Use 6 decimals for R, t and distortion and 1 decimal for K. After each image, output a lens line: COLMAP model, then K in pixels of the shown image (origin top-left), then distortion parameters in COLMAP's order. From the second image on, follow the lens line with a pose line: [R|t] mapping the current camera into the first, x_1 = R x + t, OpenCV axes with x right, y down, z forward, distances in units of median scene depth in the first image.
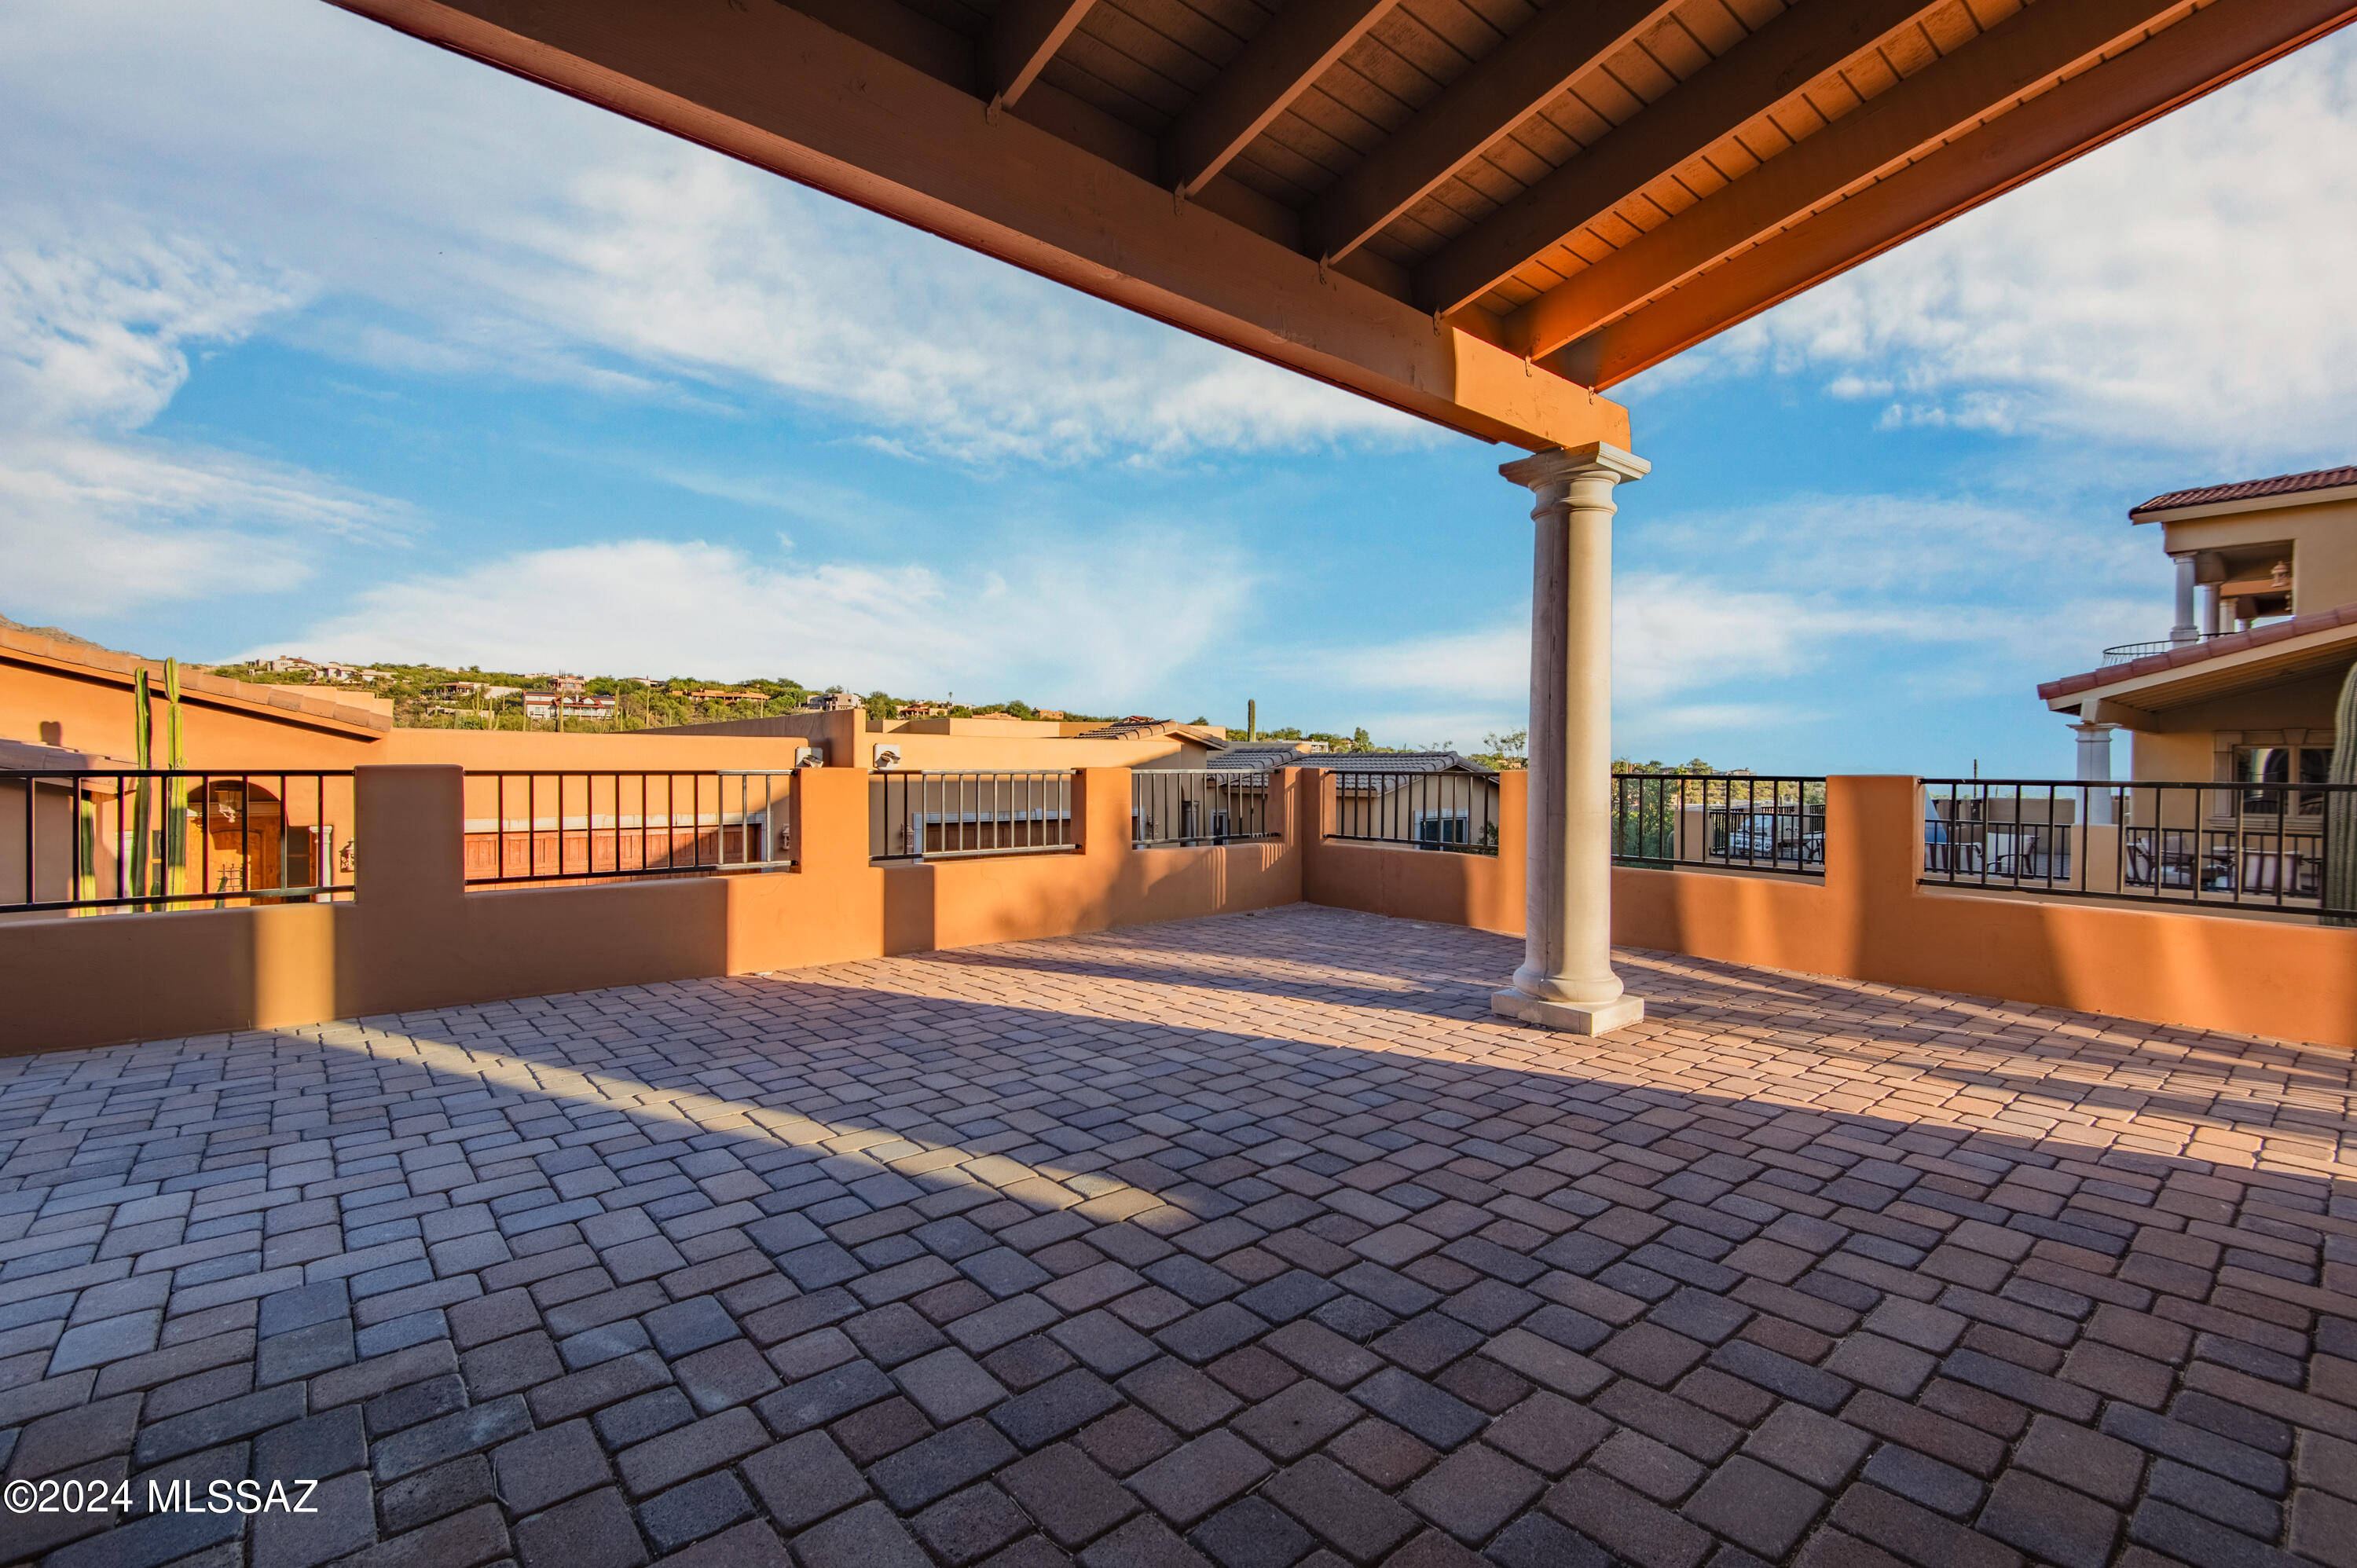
lens RADIAL K [[1038.9, 0, 1173.2], [0, 1038.9, 773.8], [0, 0, 1]] dist [0.024360, -0.000057]
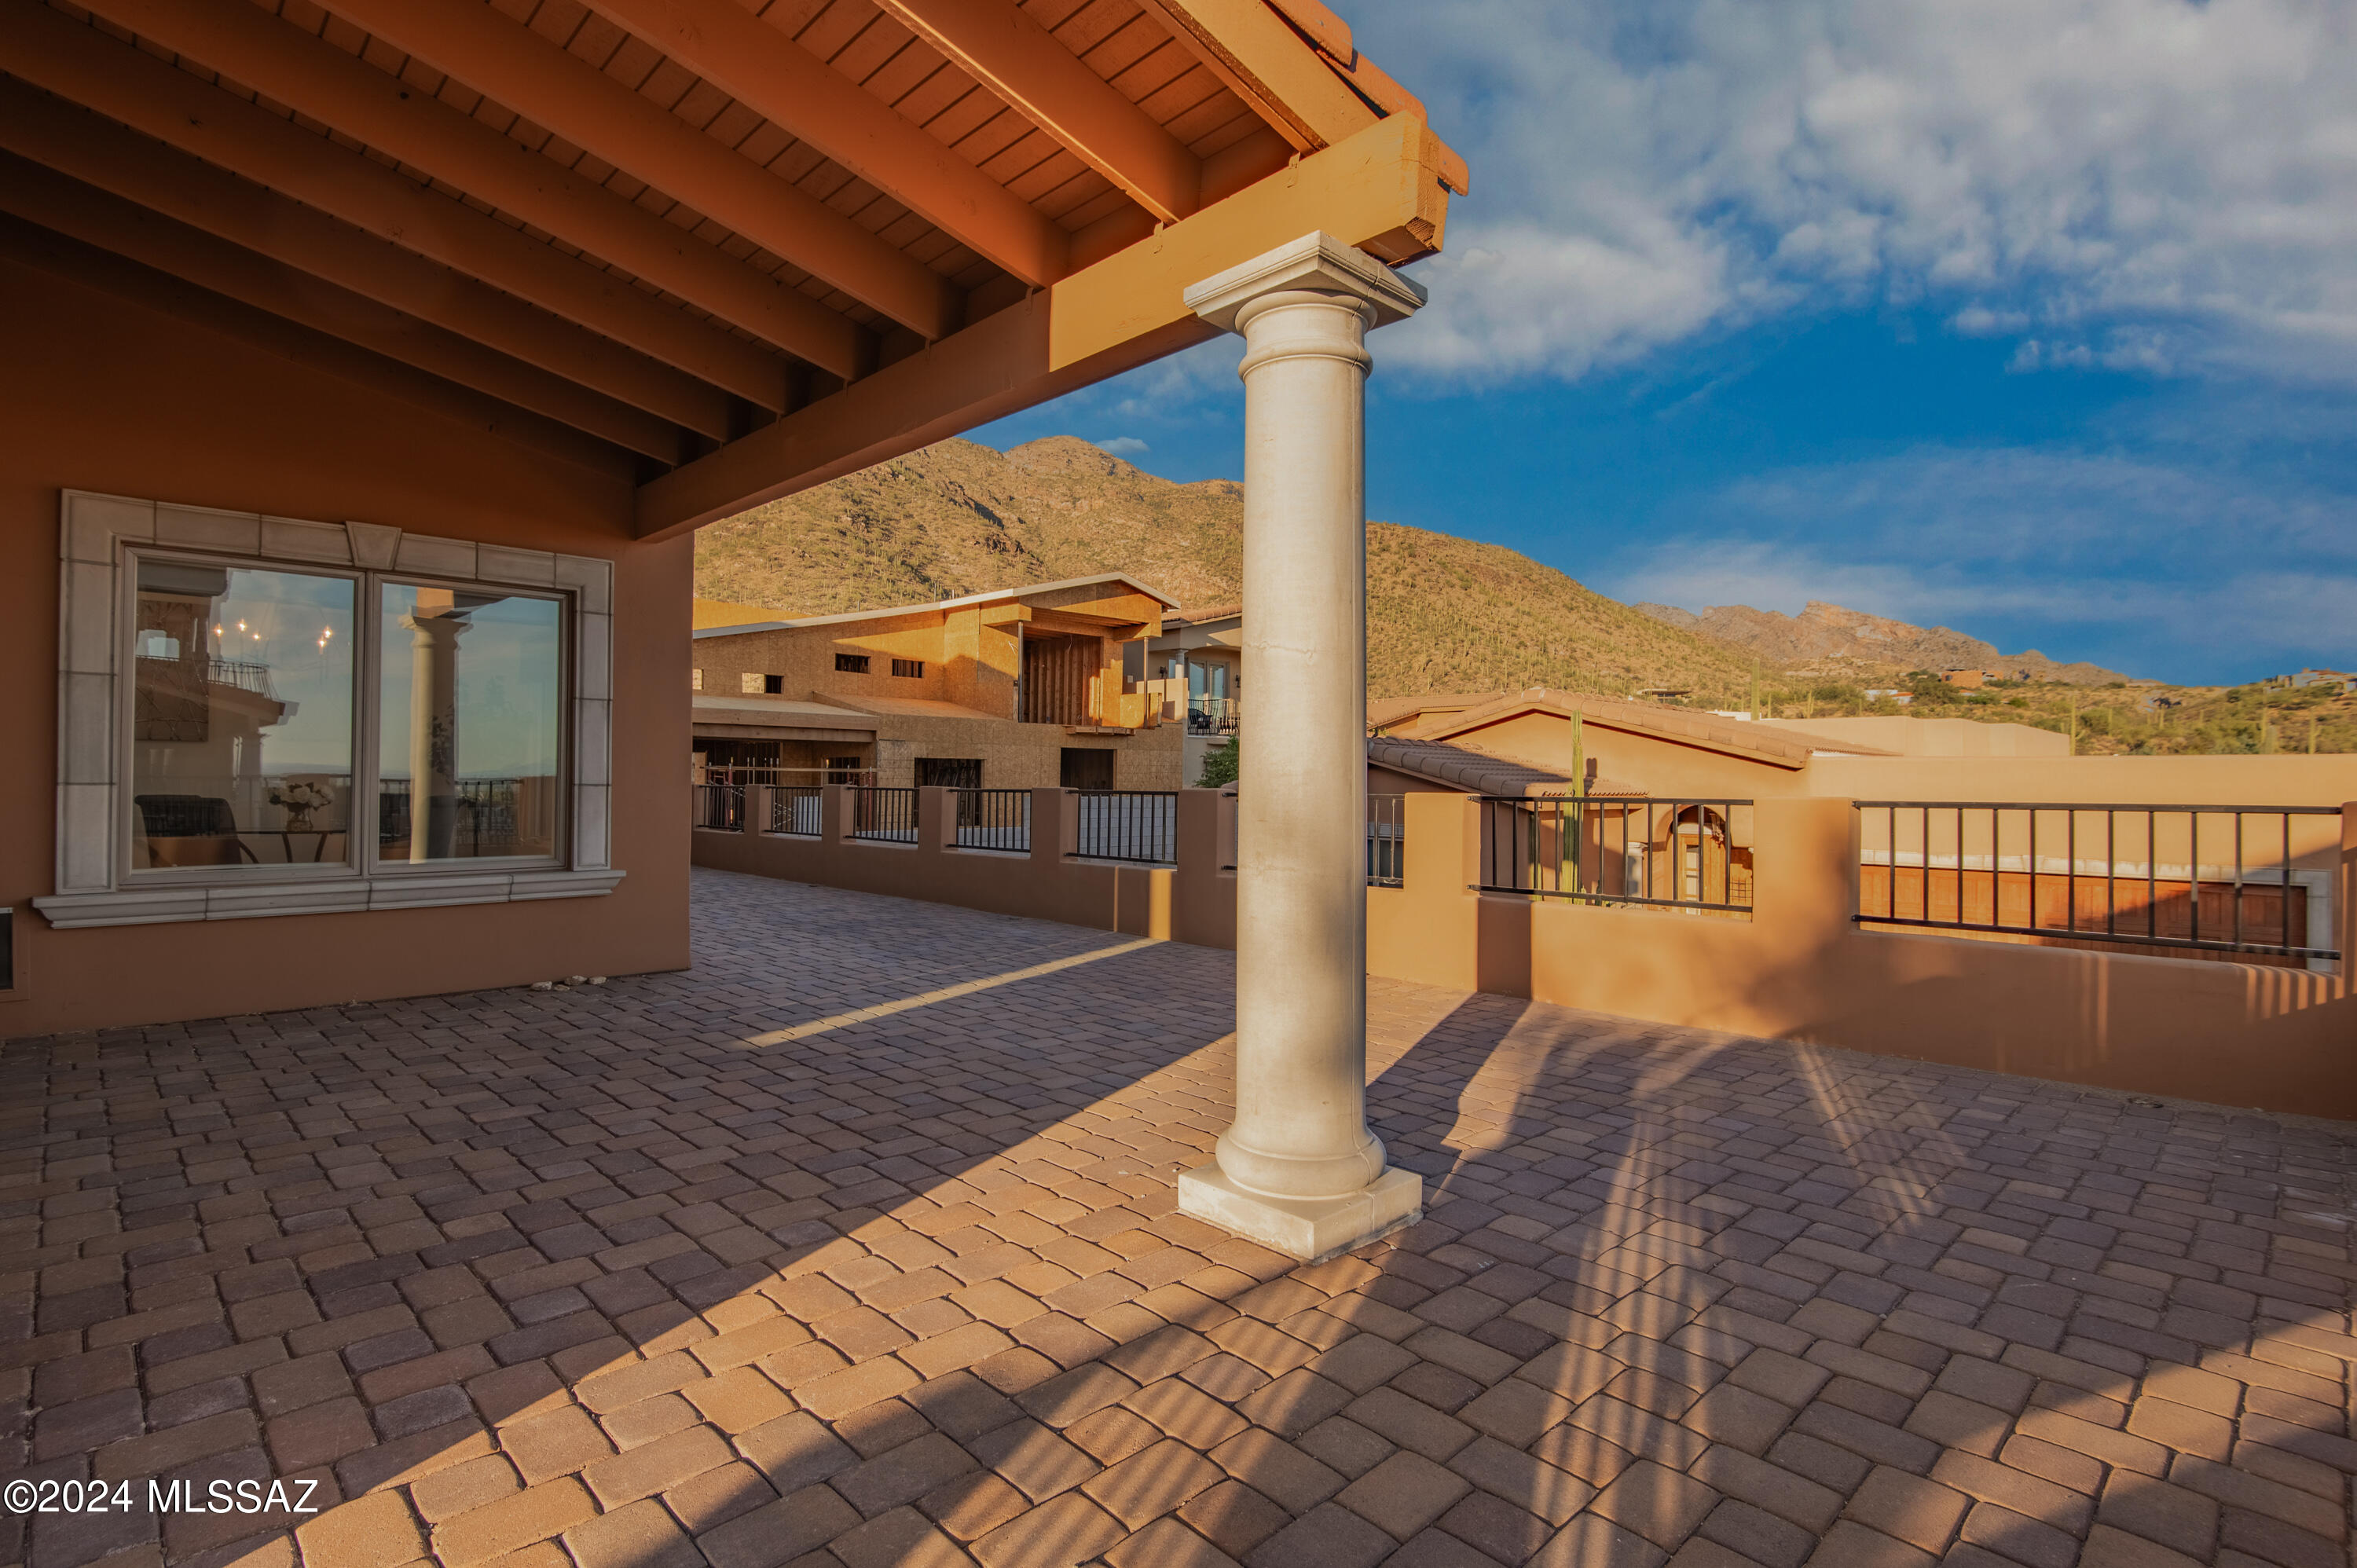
lens RADIAL K [[1124.9, 0, 1161.6], [0, 1124.9, 773.5], [0, 0, 1]] dist [0.007005, -0.000158]
pose [[0.057457, -0.016062, -0.998219, 1.204840], [-0.015081, 0.999743, -0.016954, -0.004701], [0.998234, 0.016028, 0.057200, 1.042284]]
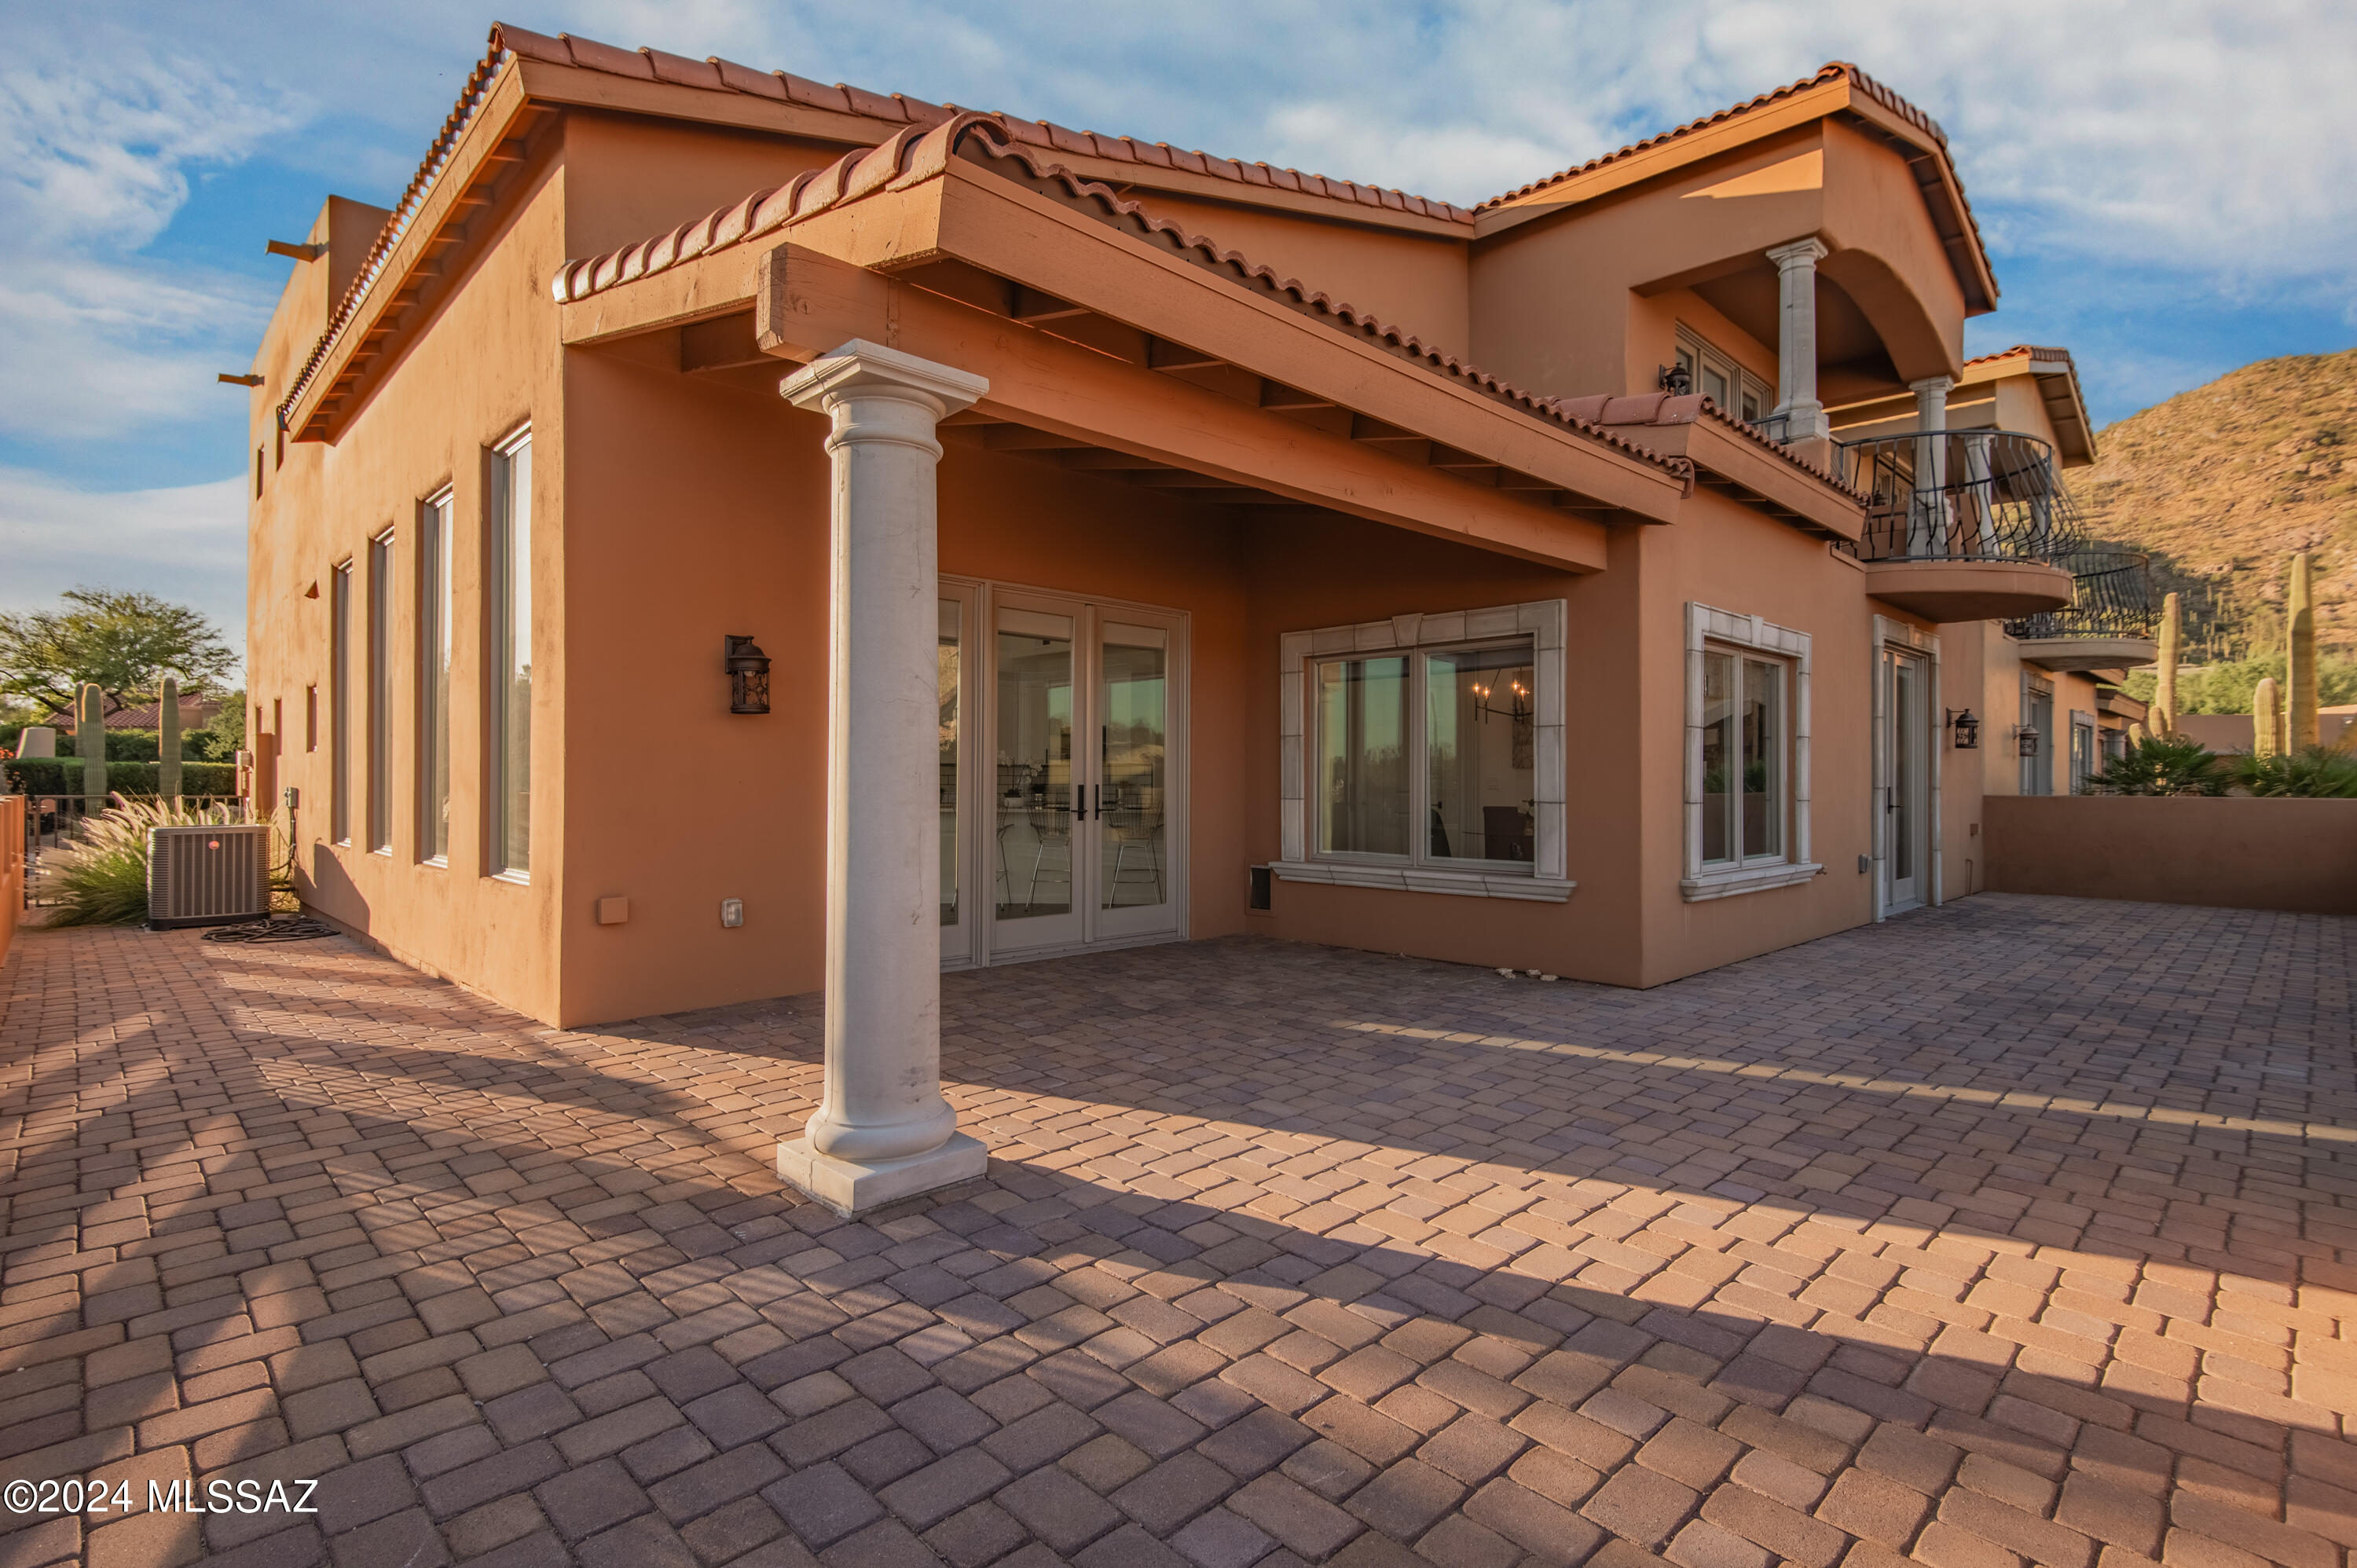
lens RADIAL K [[1124.9, 0, 1177.4], [0, 1124.9, 781.1], [0, 0, 1]] dist [0.007005, -0.000158]
pose [[-0.997578, -0.007542, -0.069143, 0.275412], [-0.007856, 0.999960, 0.004263, -0.040520], [0.069108, 0.004795, -0.997598, 2.087665]]
